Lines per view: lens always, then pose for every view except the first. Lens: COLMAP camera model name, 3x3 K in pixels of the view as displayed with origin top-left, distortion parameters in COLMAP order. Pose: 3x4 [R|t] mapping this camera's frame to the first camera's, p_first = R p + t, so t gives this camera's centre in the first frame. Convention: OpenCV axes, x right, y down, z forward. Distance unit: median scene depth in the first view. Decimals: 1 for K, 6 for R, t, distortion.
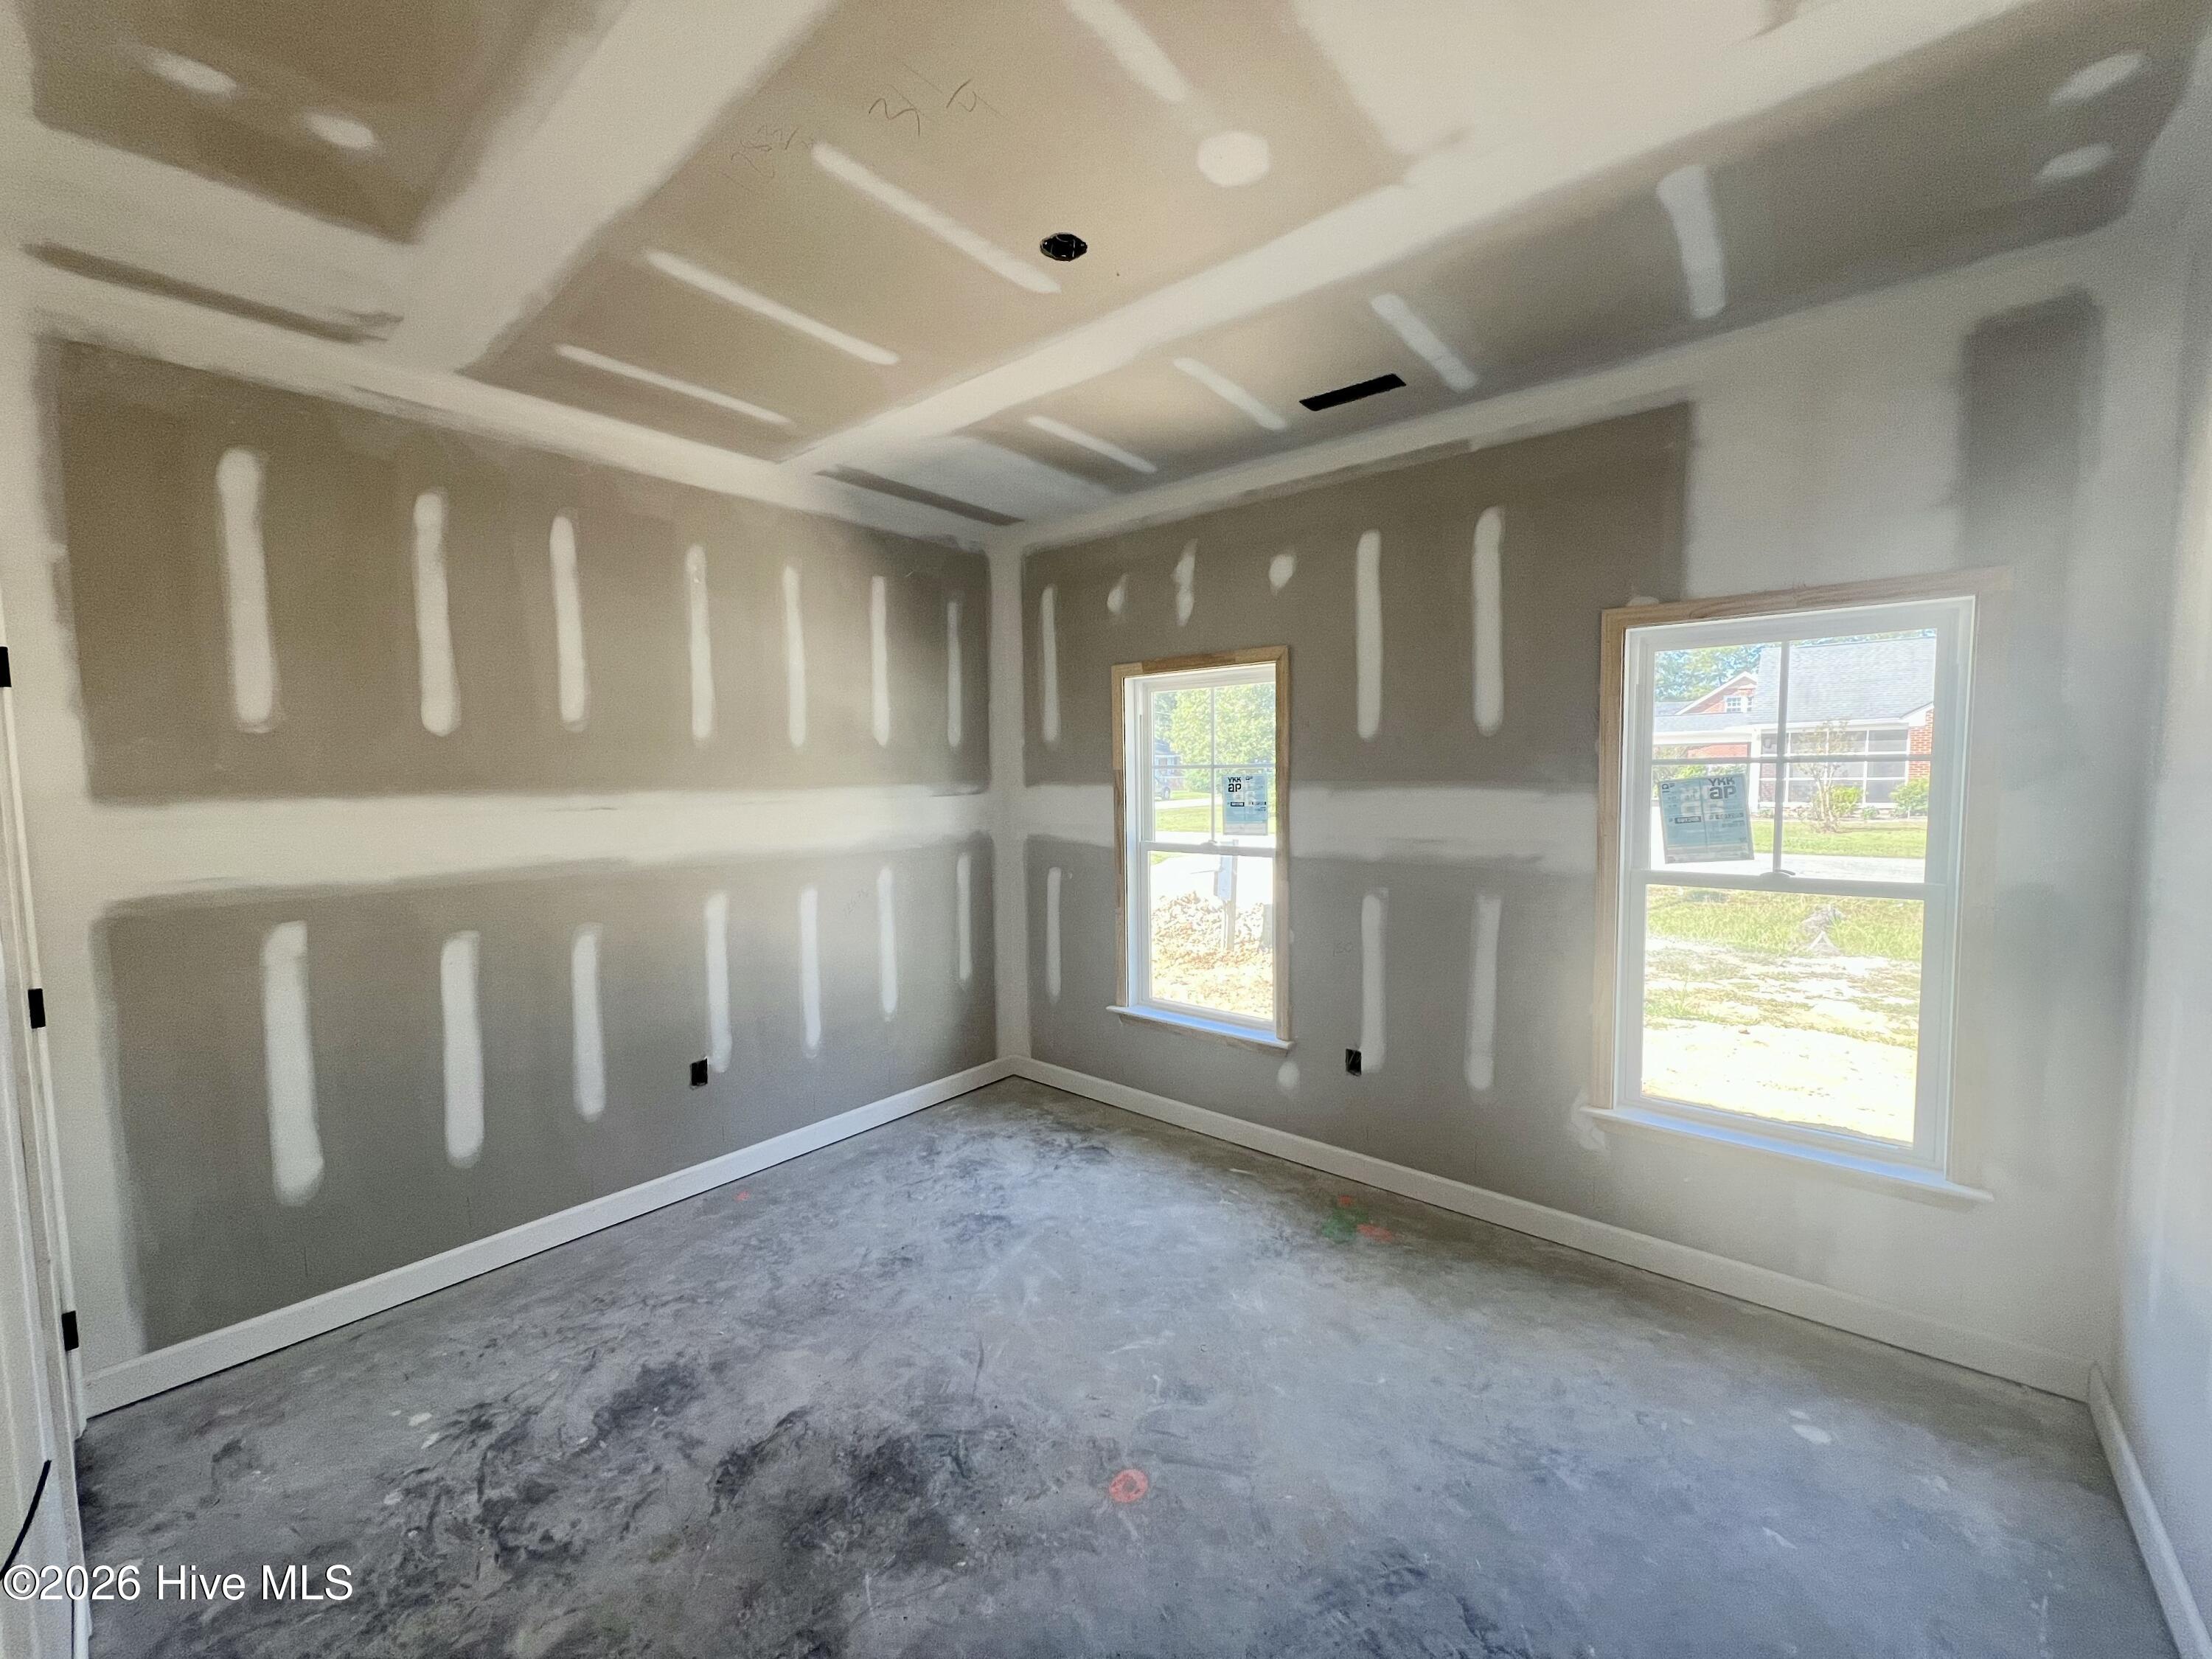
lens RADIAL K [[879.1, 0, 1100.1], [0, 879.1, 845.7], [0, 0, 1]] dist [-0.002092, -0.000057]
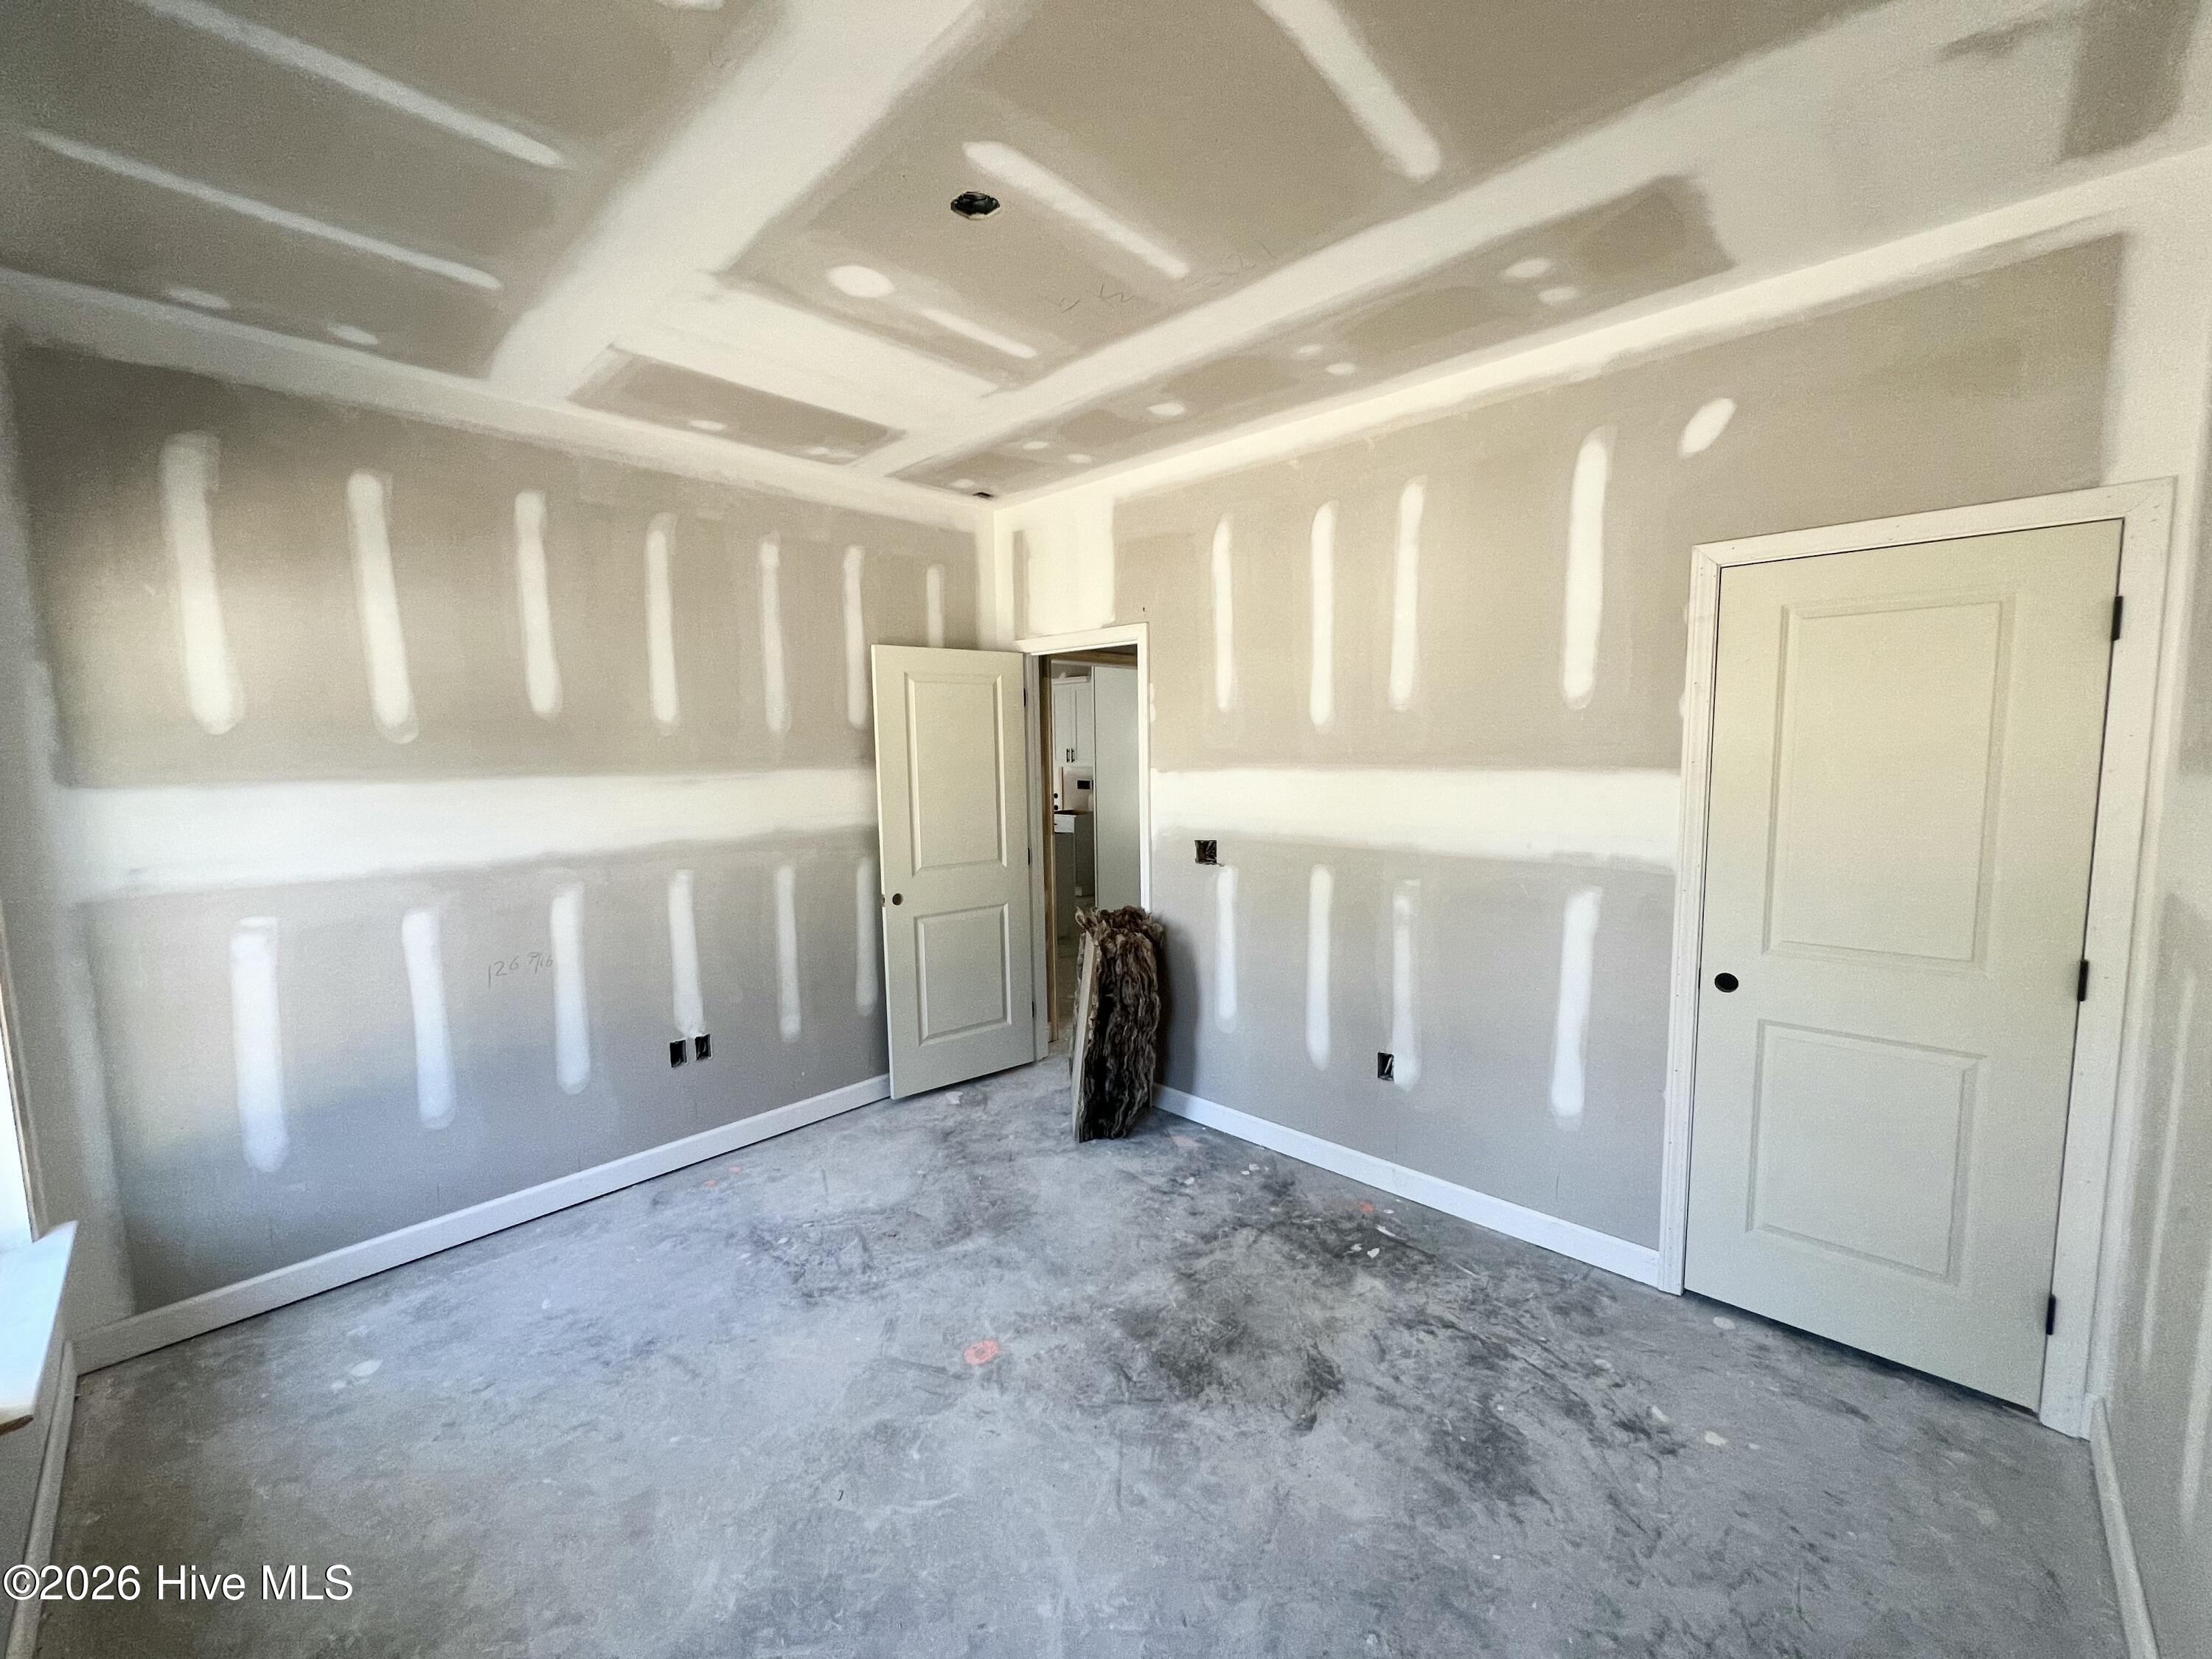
lens RADIAL K [[879.1, 0, 1108.1], [0, 879.1, 842.5], [0, 0, 1]] dist [-0.002092, -0.000057]
pose [[-0.998483, 0.021231, 0.050801, -0.209159], [0.030581, 0.981106, 0.191040, -0.176549], [-0.045786, 0.192304, -0.980267, 1.954059]]
